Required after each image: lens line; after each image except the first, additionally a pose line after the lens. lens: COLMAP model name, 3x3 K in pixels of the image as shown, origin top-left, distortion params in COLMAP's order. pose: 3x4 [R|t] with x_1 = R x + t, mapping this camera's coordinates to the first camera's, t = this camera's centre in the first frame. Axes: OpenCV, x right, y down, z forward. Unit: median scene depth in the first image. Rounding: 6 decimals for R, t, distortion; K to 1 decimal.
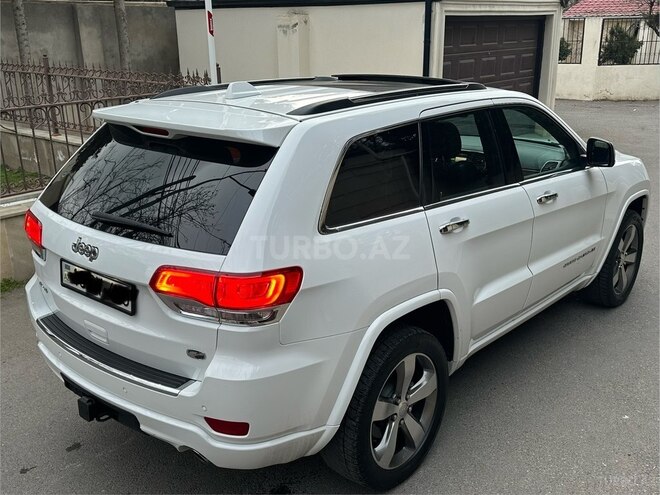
lens RADIAL K [[659.2, 0, 330.0], [0, 659.2, 247.5], [0, 0, 1]] dist [0.094555, -0.013809]
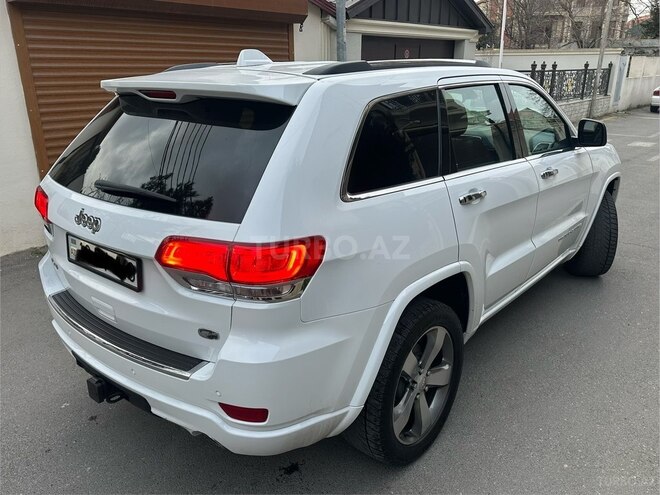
lens RADIAL K [[505.3, 0, 330.0], [0, 505.3, 247.5], [0, 0, 1]] dist [0.107294, -0.145196]
pose [[0.999801, -0.010294, 0.017086, -0.040275], [0.009895, 0.999680, 0.023271, 0.024449], [-0.017320, -0.023097, 0.999583, 0.262757]]
